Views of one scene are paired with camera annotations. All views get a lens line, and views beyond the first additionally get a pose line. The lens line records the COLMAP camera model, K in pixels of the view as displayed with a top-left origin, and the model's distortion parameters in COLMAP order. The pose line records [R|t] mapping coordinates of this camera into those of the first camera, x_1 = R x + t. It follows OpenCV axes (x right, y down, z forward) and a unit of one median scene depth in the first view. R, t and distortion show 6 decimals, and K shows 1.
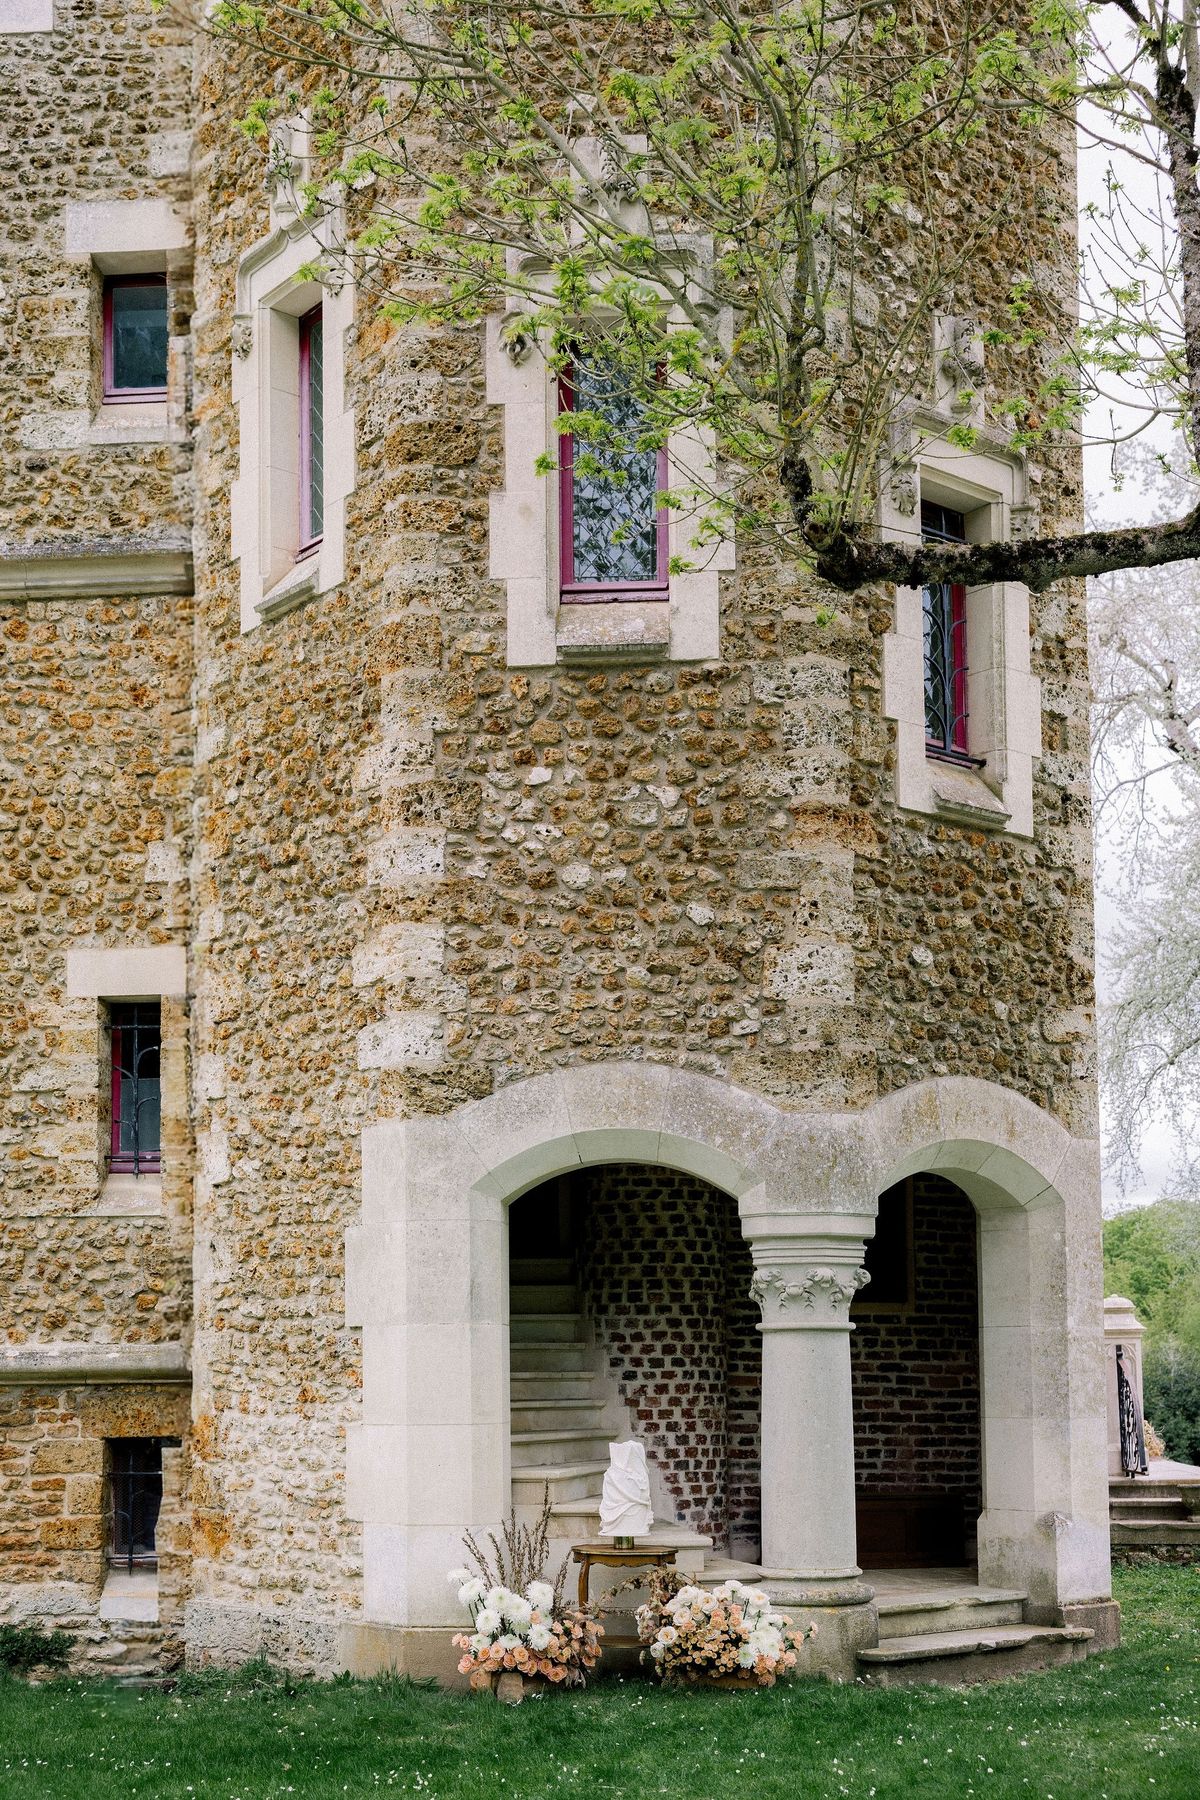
lens RADIAL K [[4073.6, 0, 600.9], [0, 4073.6, 954.5], [0, 0, 1]] dist [-0.038465, 2.371267]
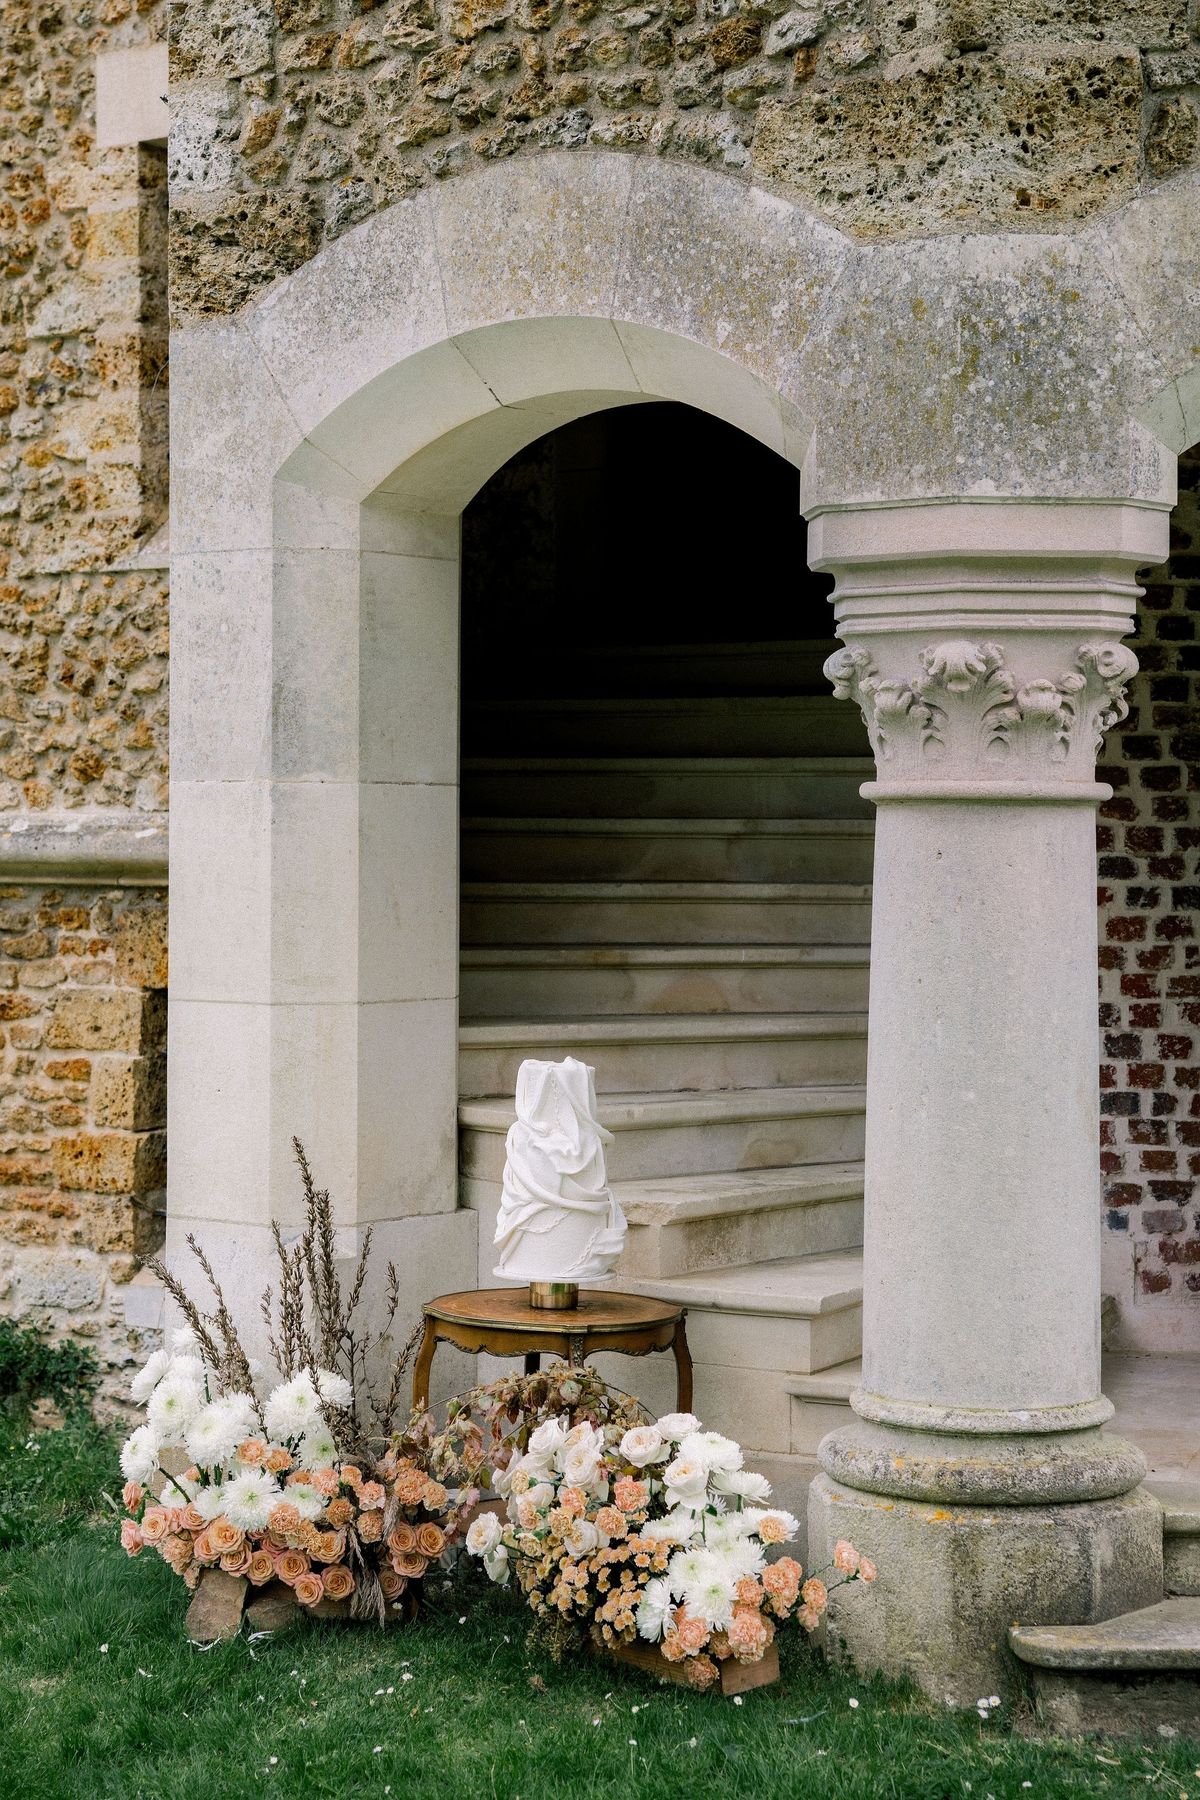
lens RADIAL K [[4073.6, 0, 600.9], [0, 4073.6, 954.5], [0, 0, 1]] dist [-0.038465, 2.371267]
pose [[0.700891, 0.036689, -0.712324, 0.297238], [0.066226, 0.991015, 0.116206, 0.057164], [0.710187, -0.128622, 0.692164, 0.681422]]
